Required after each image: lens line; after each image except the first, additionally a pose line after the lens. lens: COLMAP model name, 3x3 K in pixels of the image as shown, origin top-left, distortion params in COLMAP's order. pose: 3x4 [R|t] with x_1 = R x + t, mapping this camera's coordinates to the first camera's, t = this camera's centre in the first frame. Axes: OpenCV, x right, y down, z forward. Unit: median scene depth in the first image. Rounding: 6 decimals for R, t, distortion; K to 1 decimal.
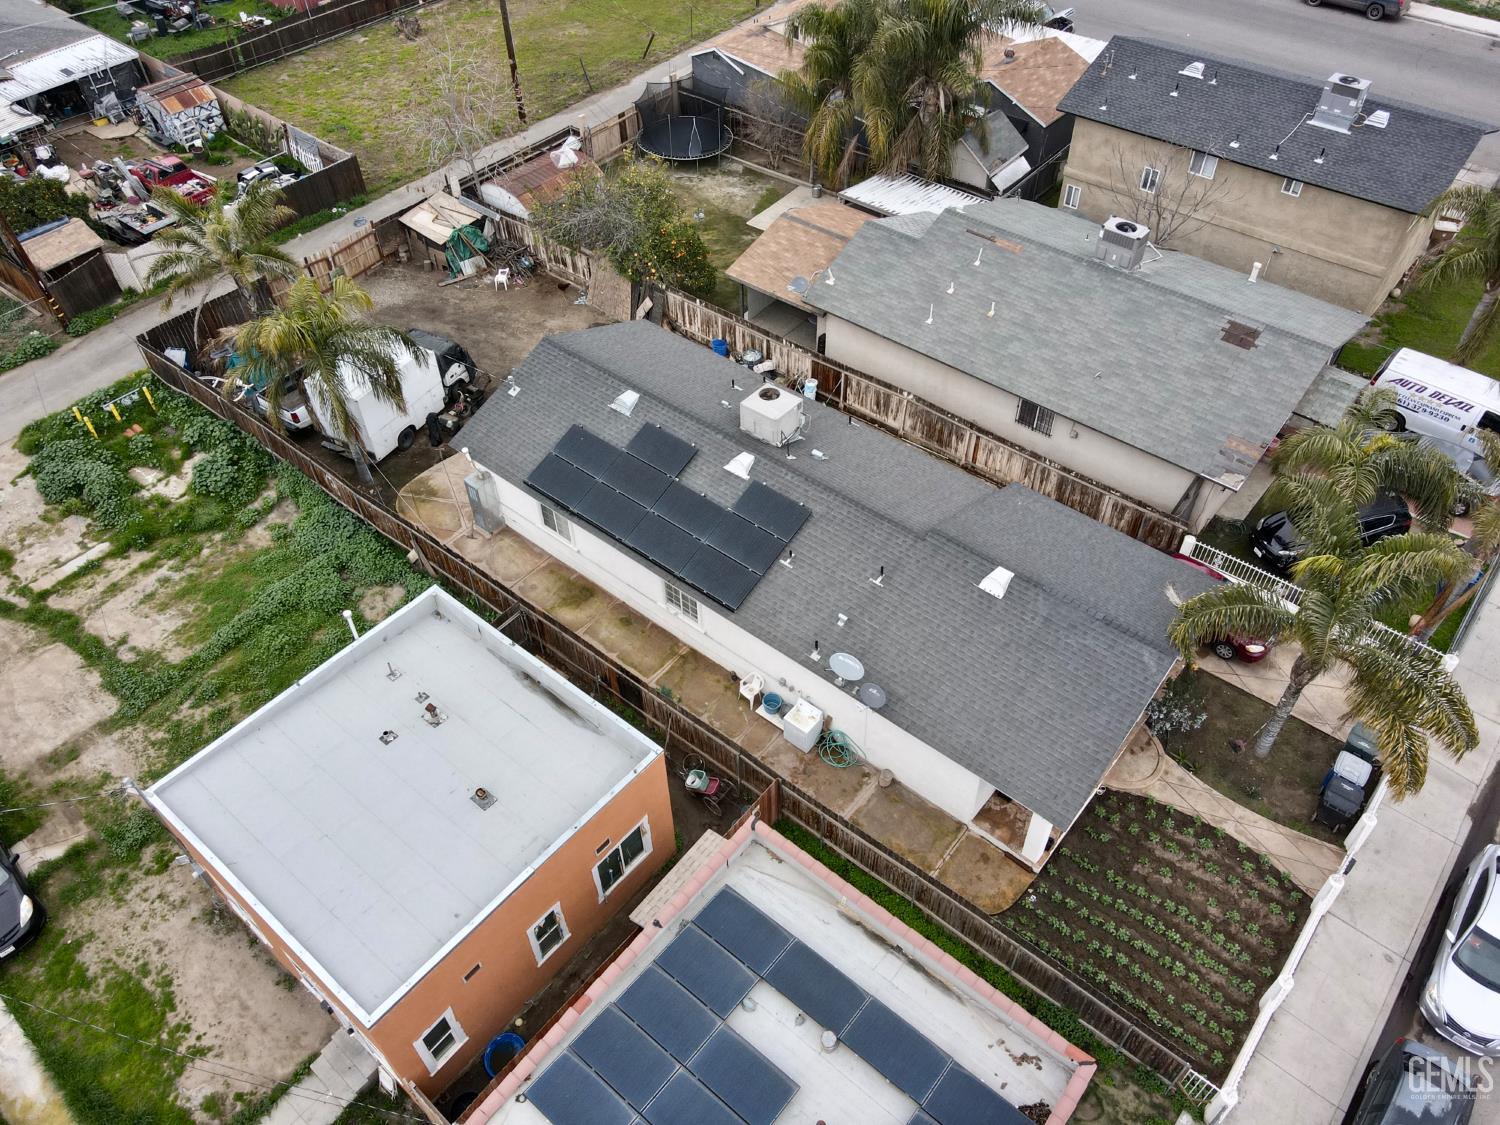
lens RADIAL K [[1097.3, 0, 752.2], [0, 1097.3, 562.9], [0, 0, 1]] dist [0.010356, 0.011063]
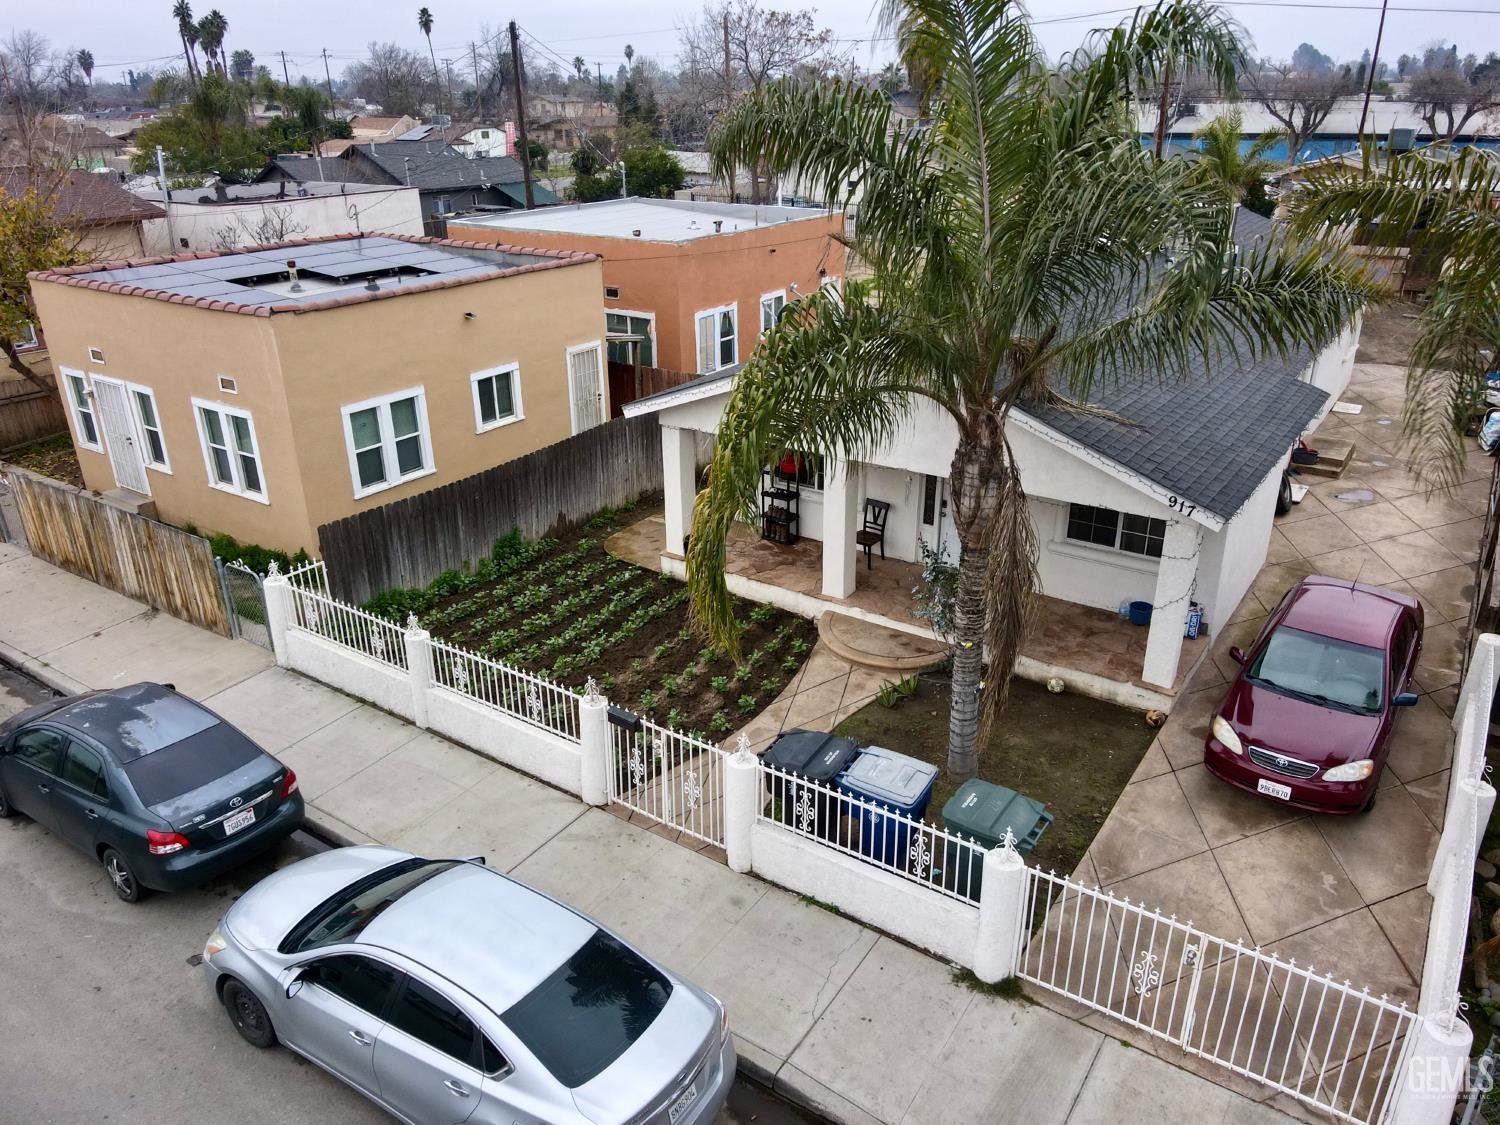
lens RADIAL K [[1097.3, 0, 750.9], [0, 1097.3, 565.2], [0, 0, 1]] dist [0.010356, 0.011063]
pose [[0.094143, 0.409787, -0.907310, 0.687529], [-0.713678, 0.663191, 0.225479, 0.060667], [0.694118, 0.626300, 0.354891, 0.597078]]
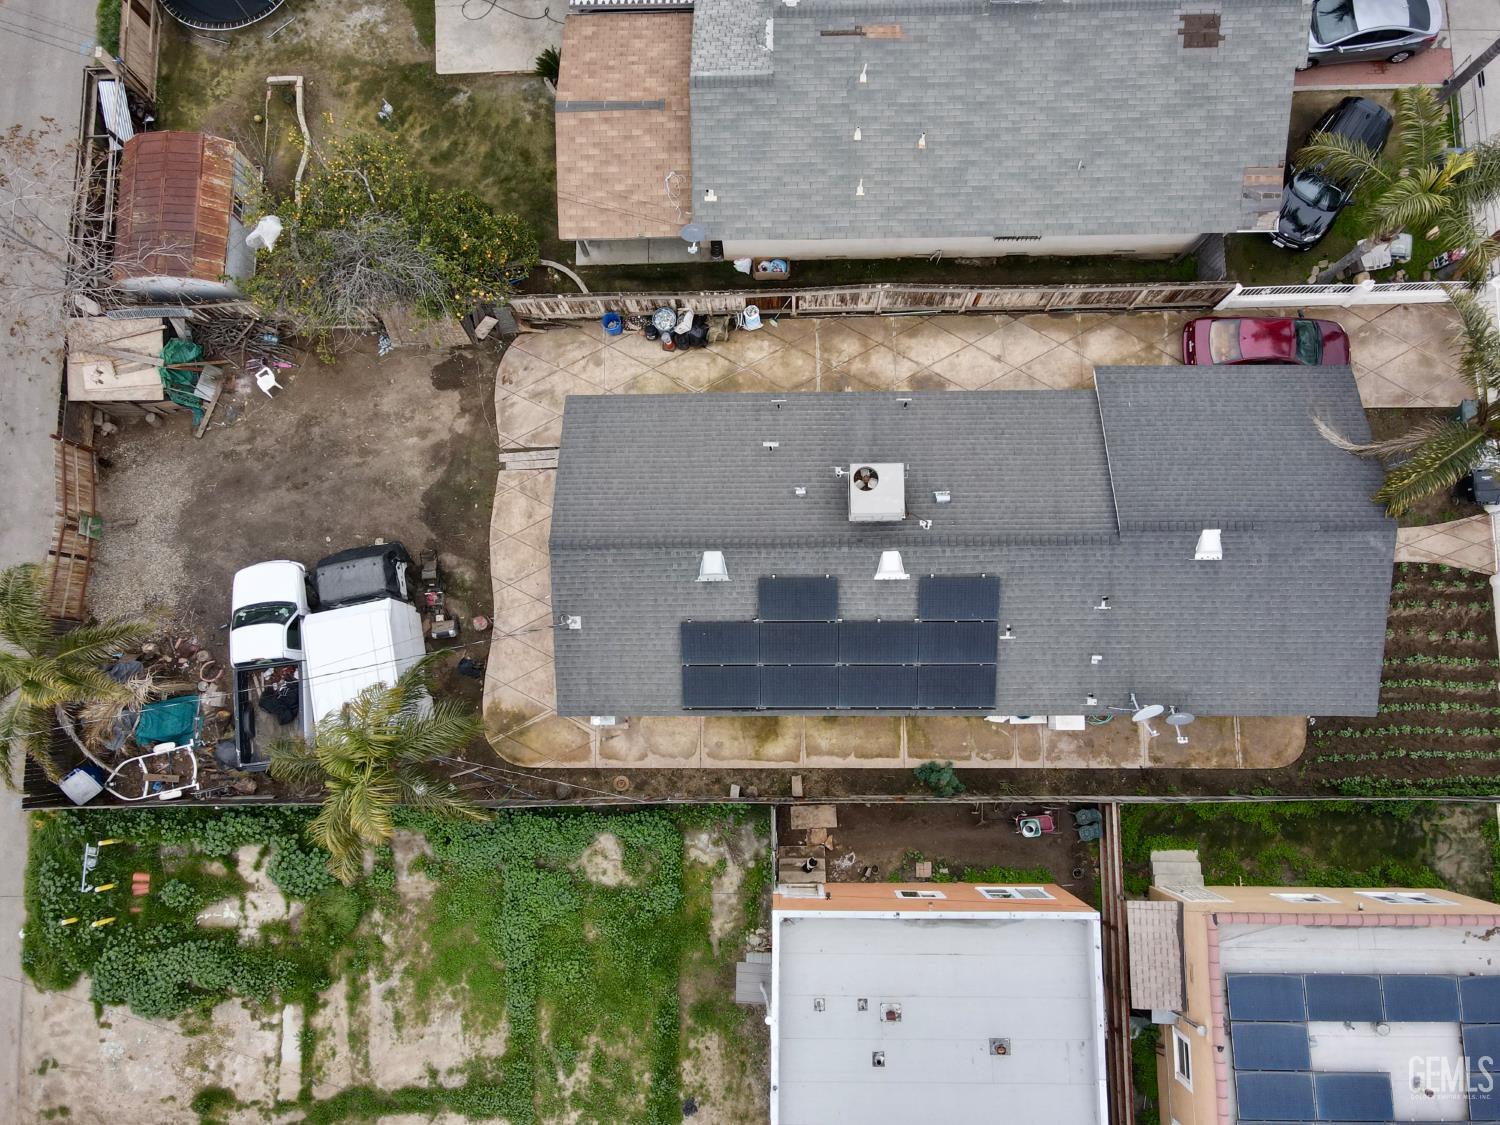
lens RADIAL K [[1097.3, 0, 753.5], [0, 1097.3, 565.2], [0, 0, 1]] dist [0.010356, 0.011063]
pose [[0.769901, -0.633363, 0.078126, -0.145368], [0.473180, 0.648709, 0.596052, -0.595187], [-0.428198, -0.421933, 0.799136, 0.287275]]
